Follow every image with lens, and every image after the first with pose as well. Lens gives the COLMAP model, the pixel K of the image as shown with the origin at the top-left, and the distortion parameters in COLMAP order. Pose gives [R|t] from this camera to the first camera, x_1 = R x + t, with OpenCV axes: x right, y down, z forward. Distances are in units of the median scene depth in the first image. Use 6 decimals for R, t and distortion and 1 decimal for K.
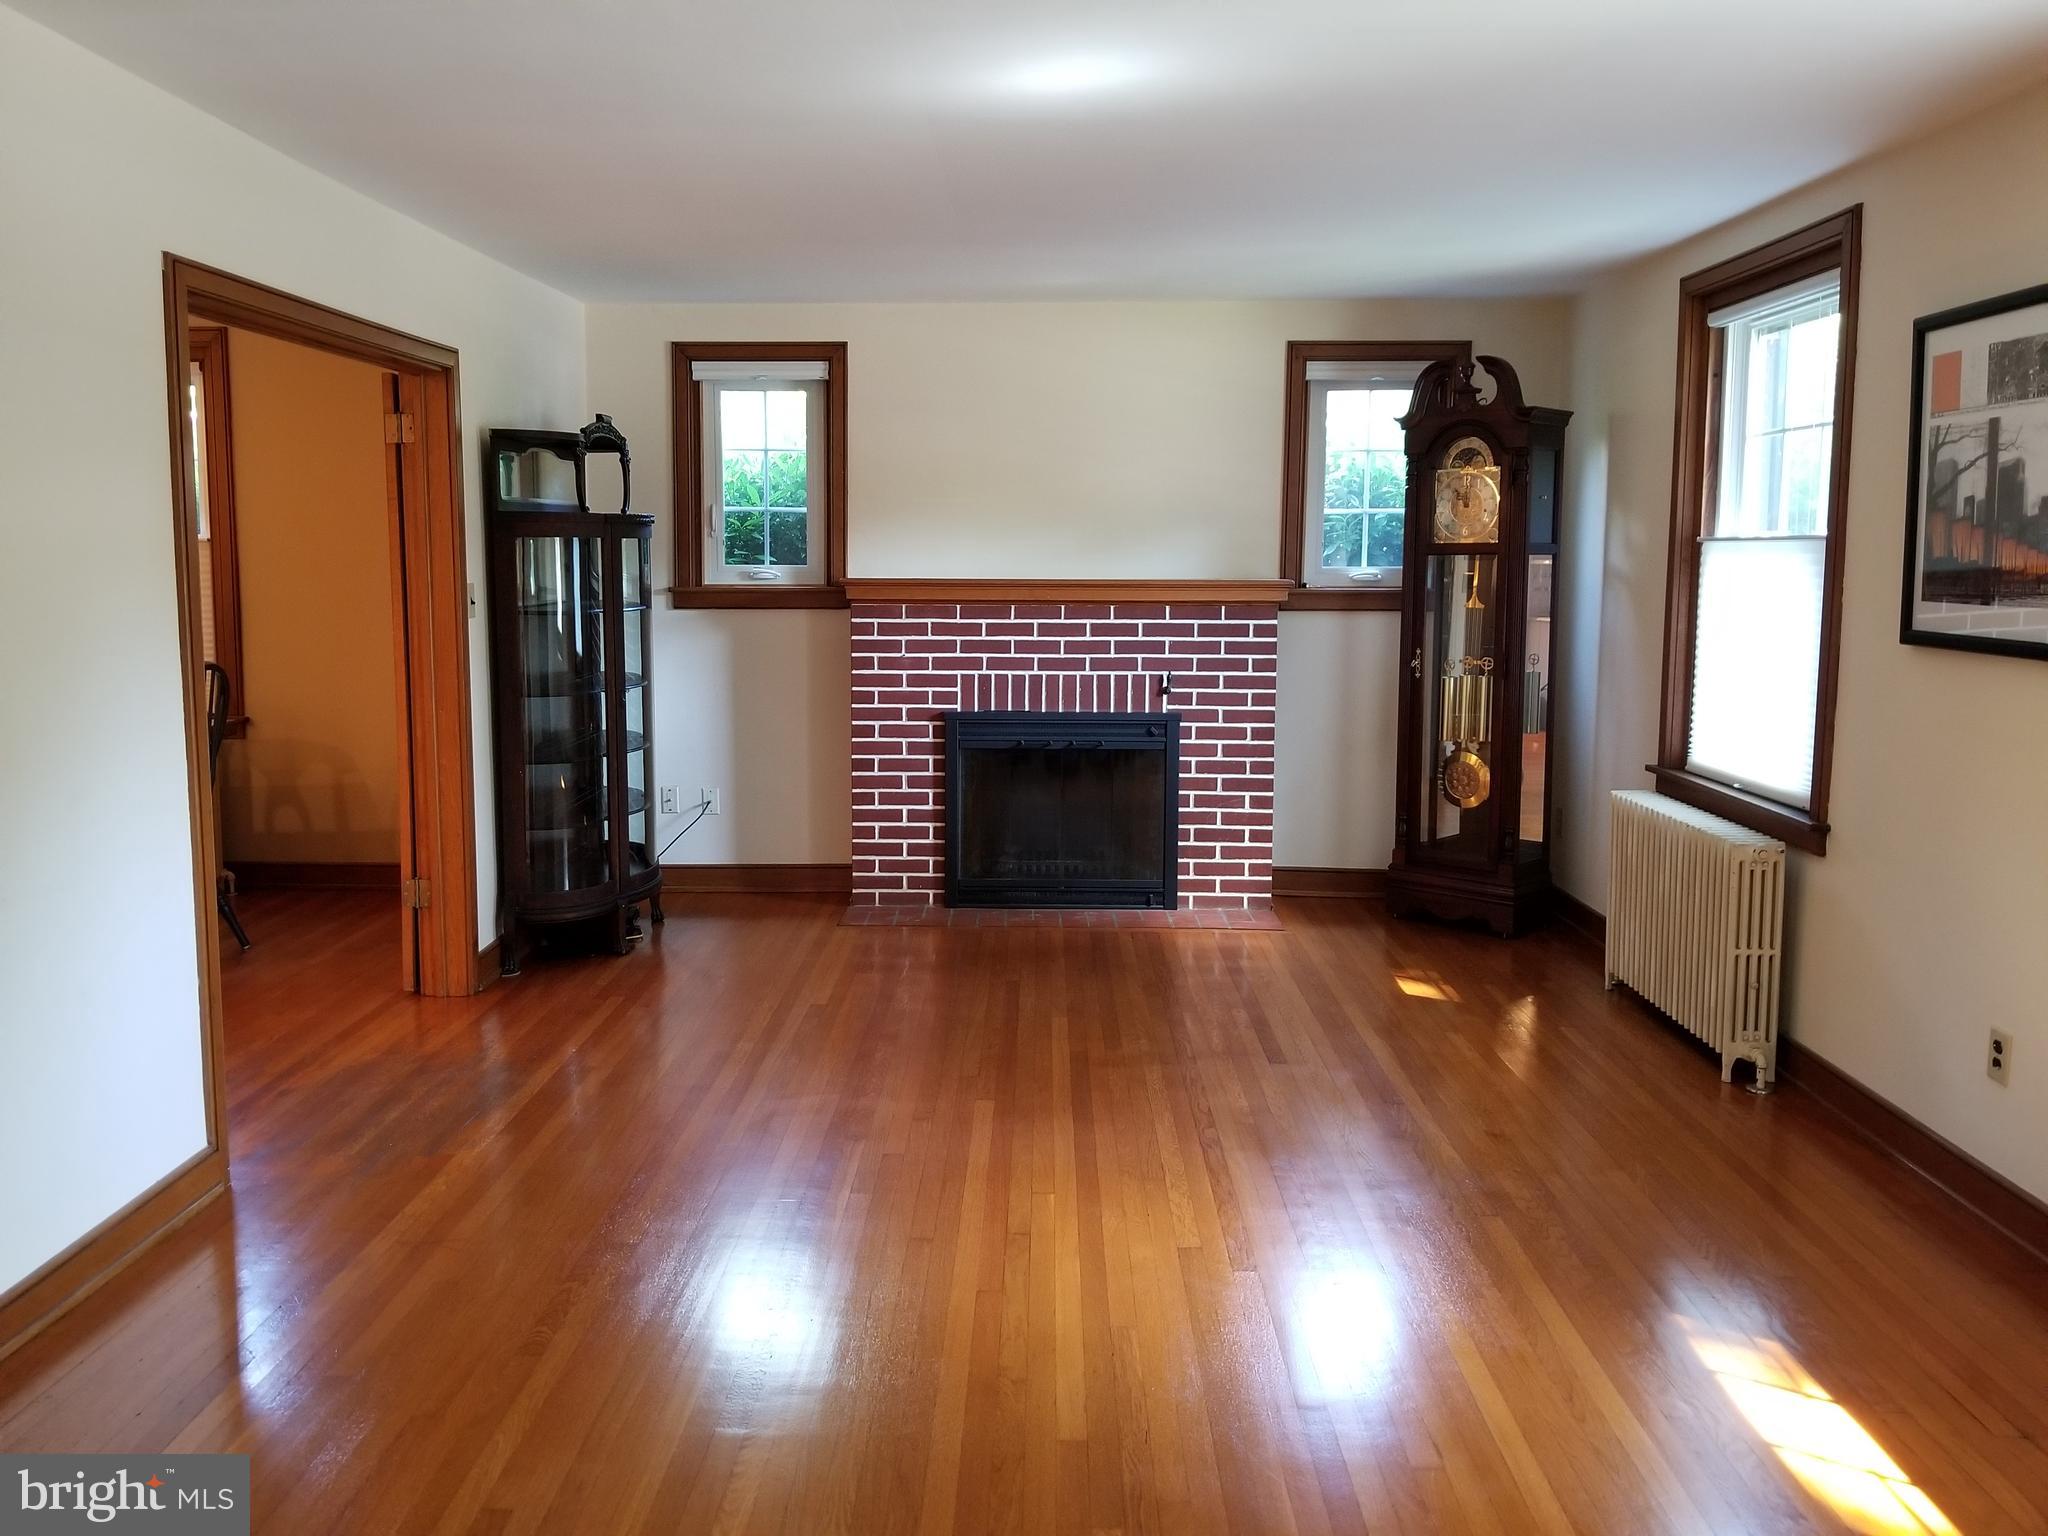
lens RADIAL K [[1616.0, 0, 1013.1], [0, 1616.0, 752.0], [0, 0, 1]] dist [0.077009, -0.090054]
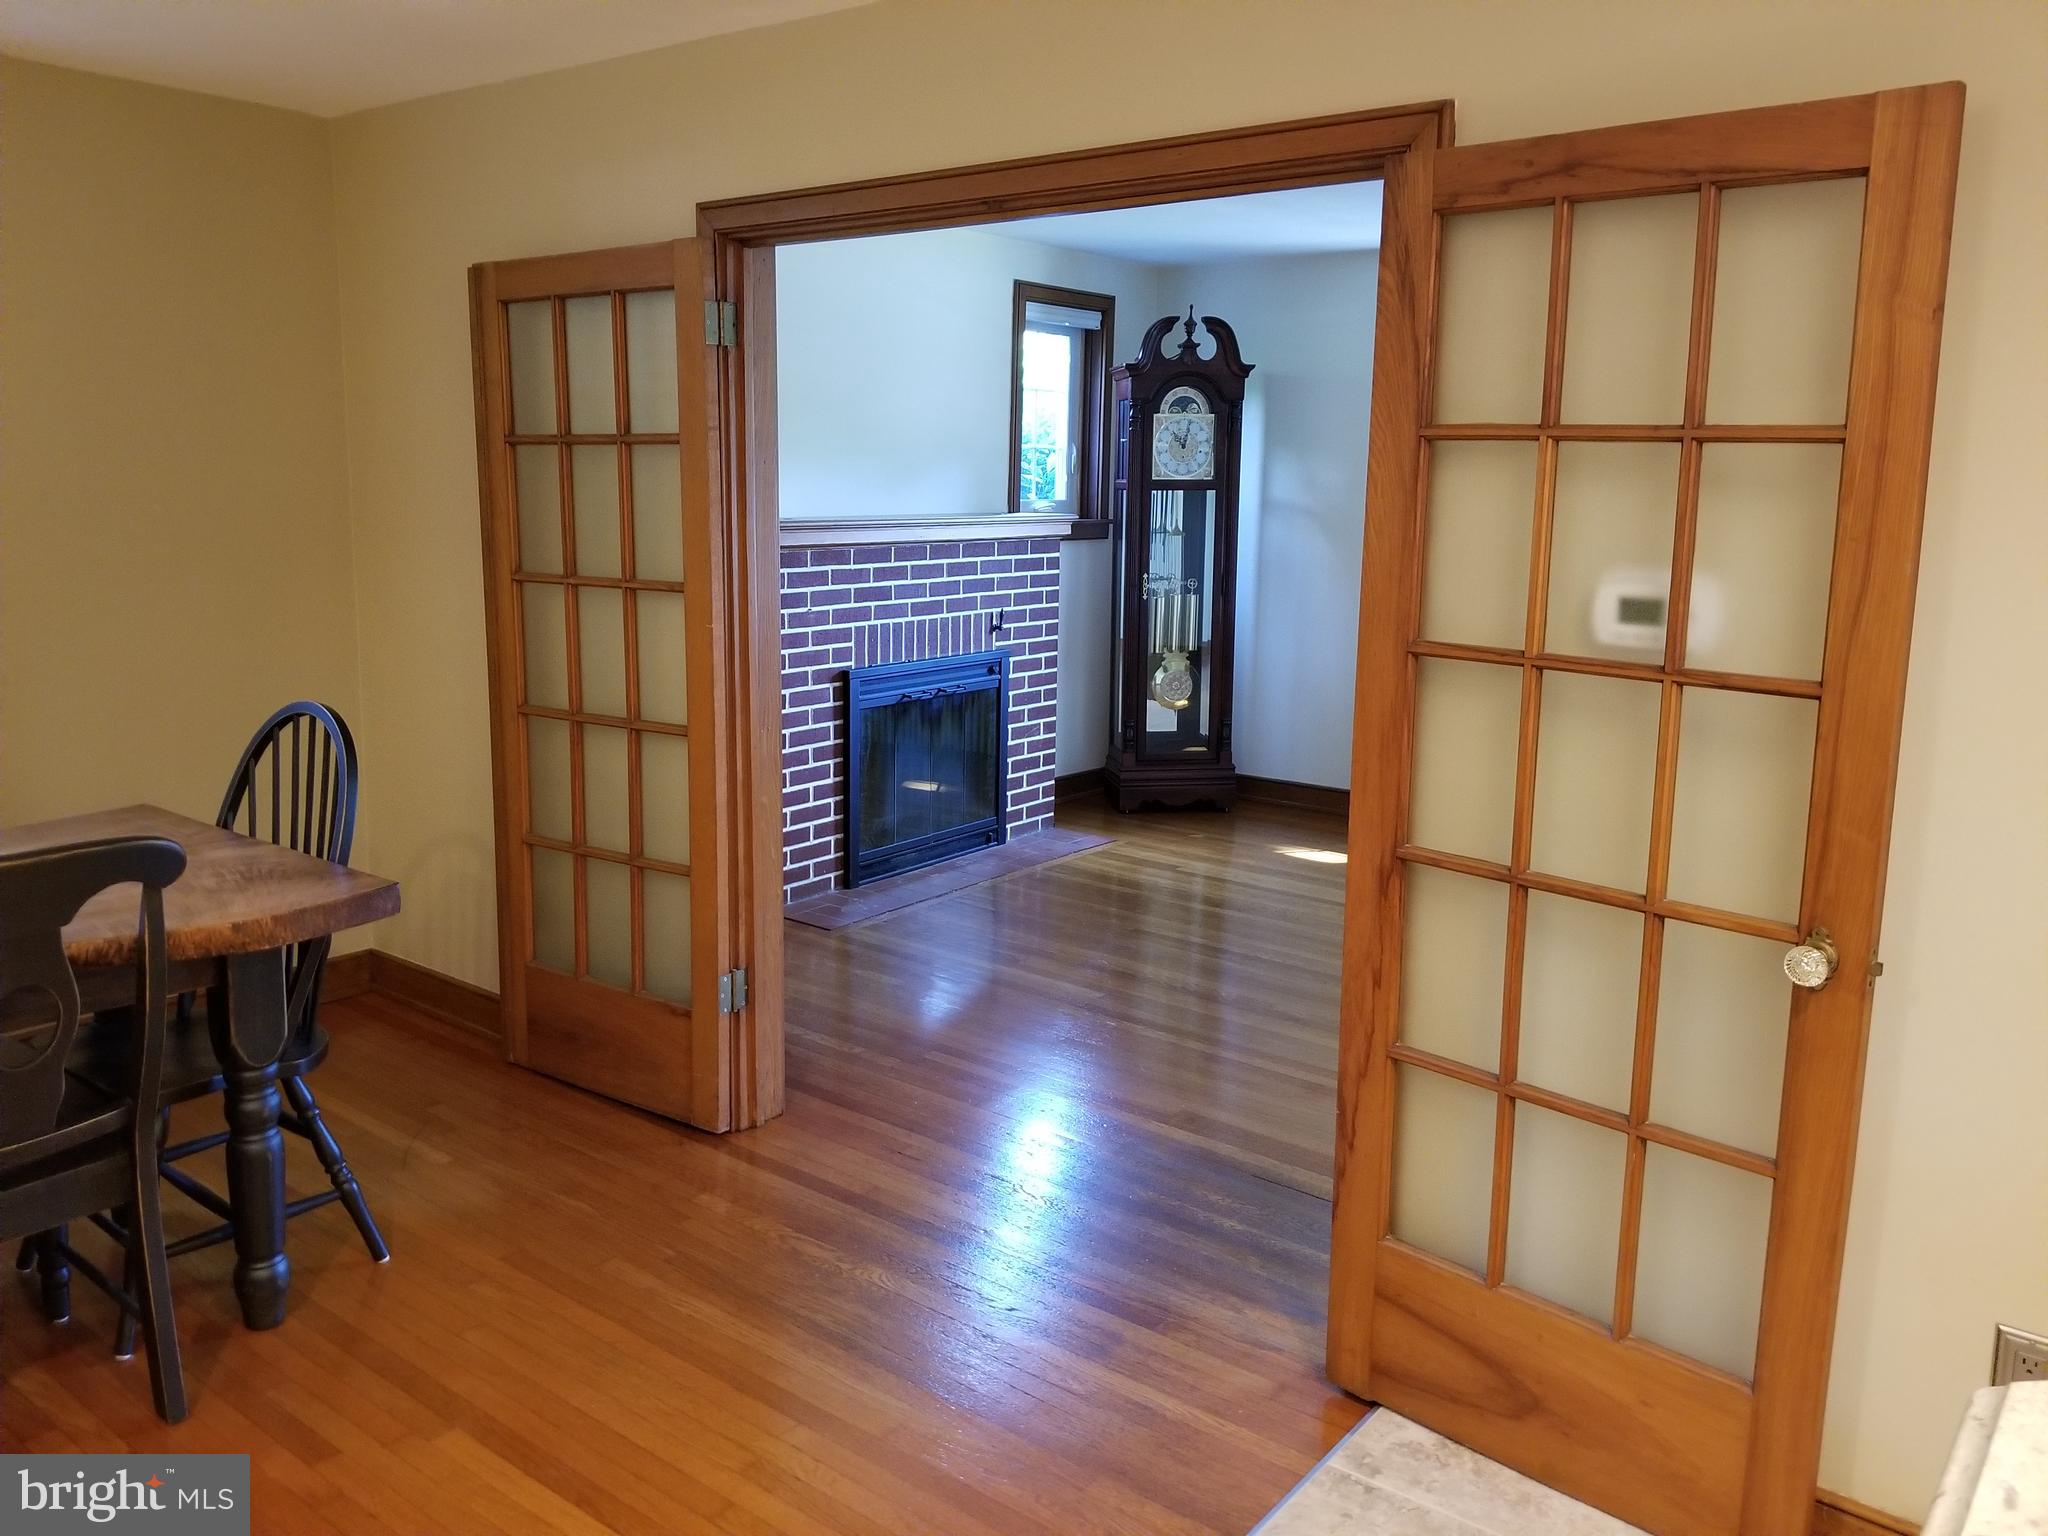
lens RADIAL K [[1616.0, 0, 991.3], [0, 1616.0, 723.0], [0, 0, 1]] dist [0.077009, -0.090054]
pose [[0.595723, -0.123281, 0.793672, -0.702436], [0.084734, 0.992282, 0.090530, -0.069941], [-0.798708, 0.013320, 0.601572, 0.404695]]
